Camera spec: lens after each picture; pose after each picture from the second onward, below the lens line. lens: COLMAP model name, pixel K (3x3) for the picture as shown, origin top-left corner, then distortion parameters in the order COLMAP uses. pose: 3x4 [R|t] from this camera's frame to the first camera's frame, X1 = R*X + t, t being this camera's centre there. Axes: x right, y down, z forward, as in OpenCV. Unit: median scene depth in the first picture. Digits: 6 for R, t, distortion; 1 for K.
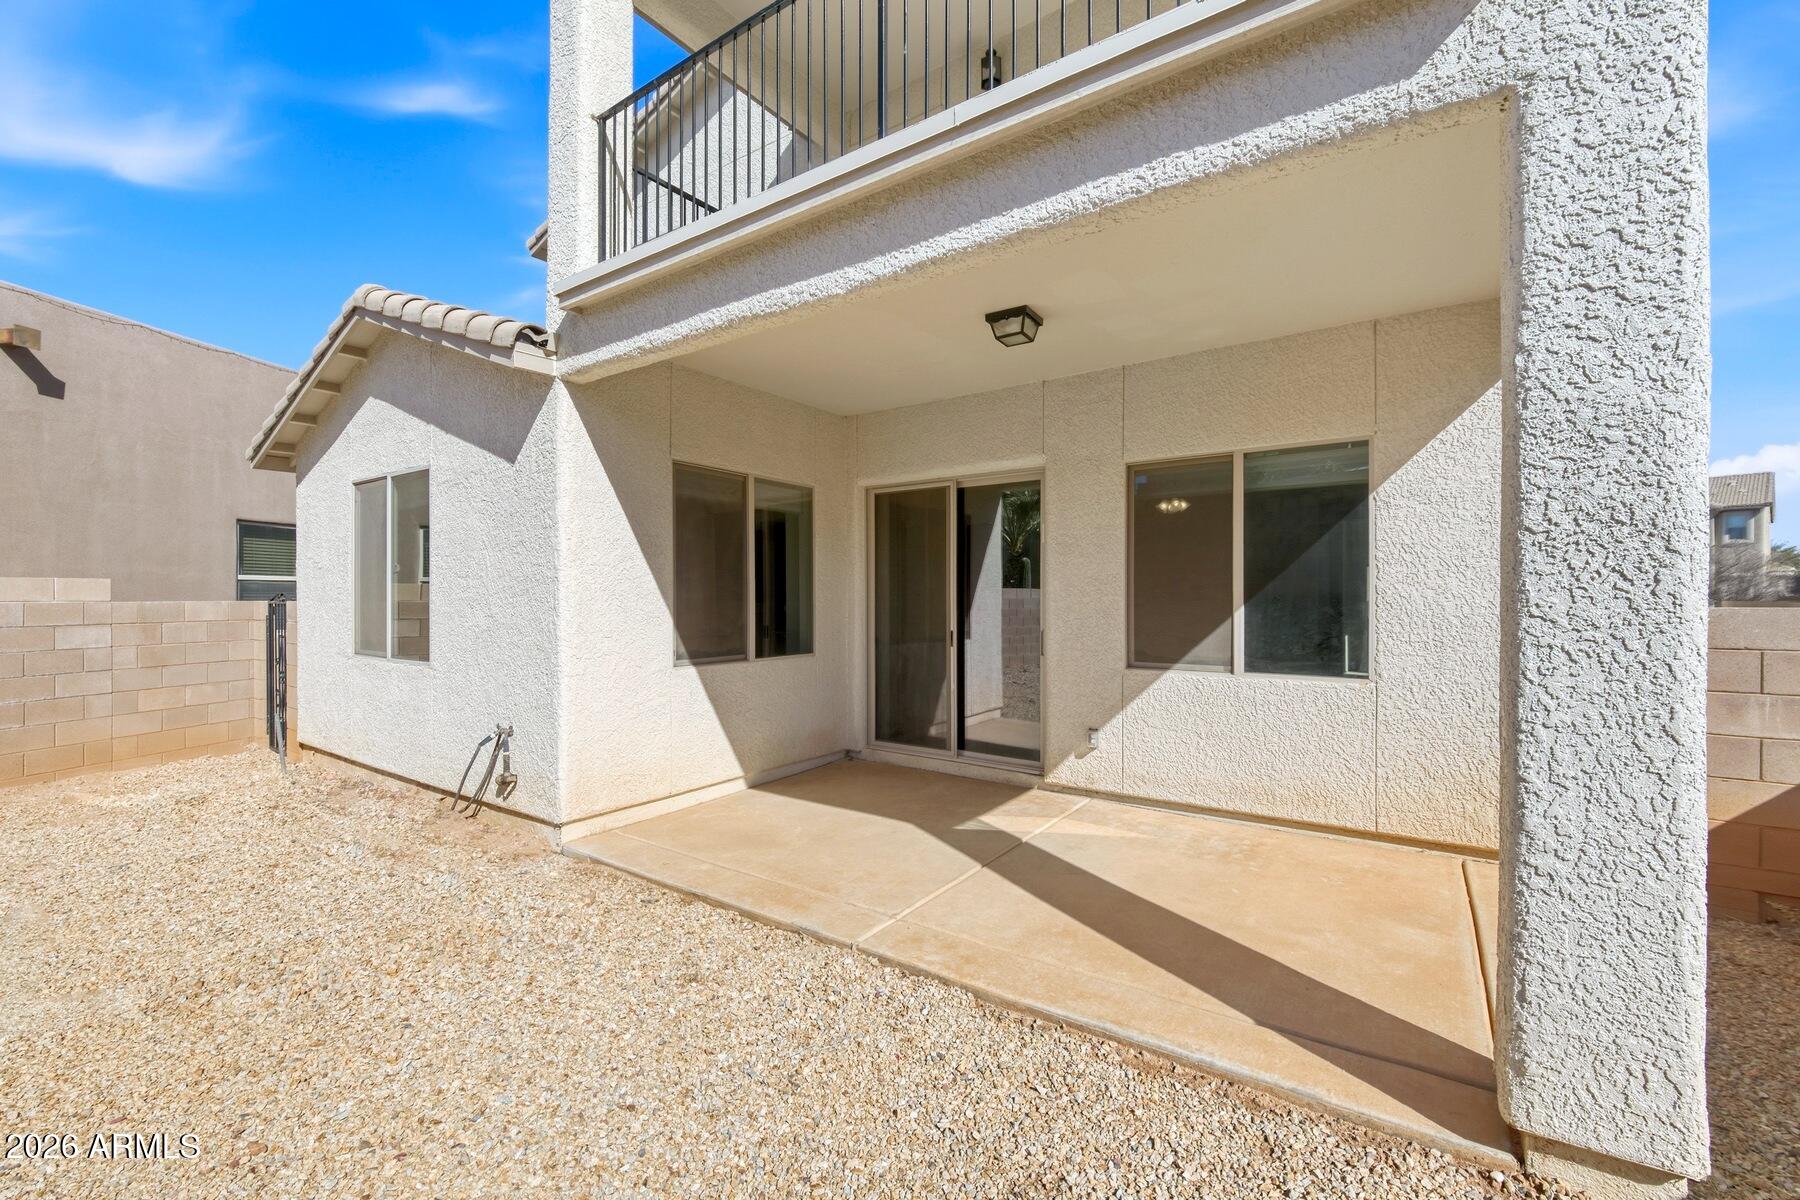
lens RADIAL K [[738.6, 0, 896.6], [0, 738.6, 599.6], [0, 0, 1]] dist [-0.000364, -0.000208]
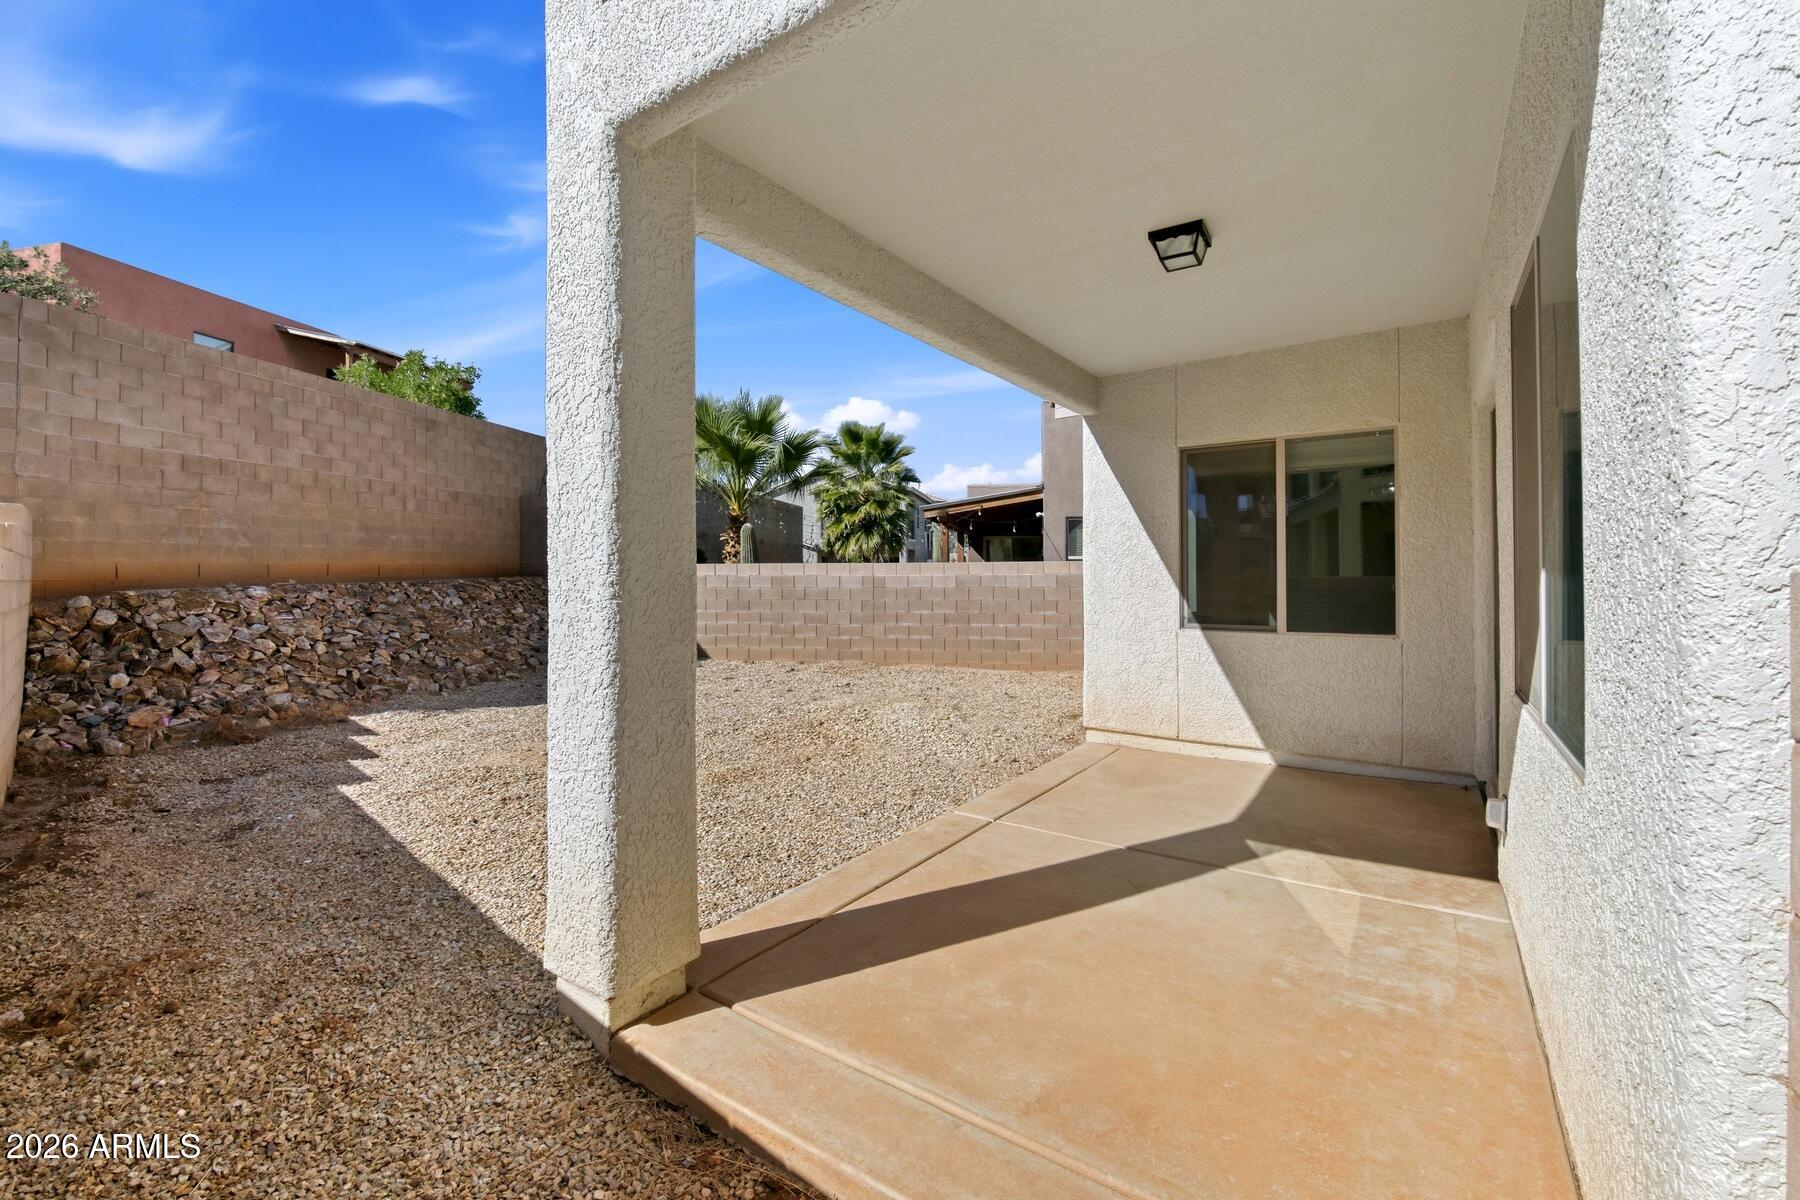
lens RADIAL K [[738.6, 0, 898.7], [0, 738.6, 581.9], [0, 0, 1]] dist [-0.000364, -0.000208]
pose [[0.007140, 0.004977, -0.999962, 0.886719], [-0.004396, 0.999978, 0.004946, 0.016262], [0.999965, 0.004360, 0.007162, 0.589827]]
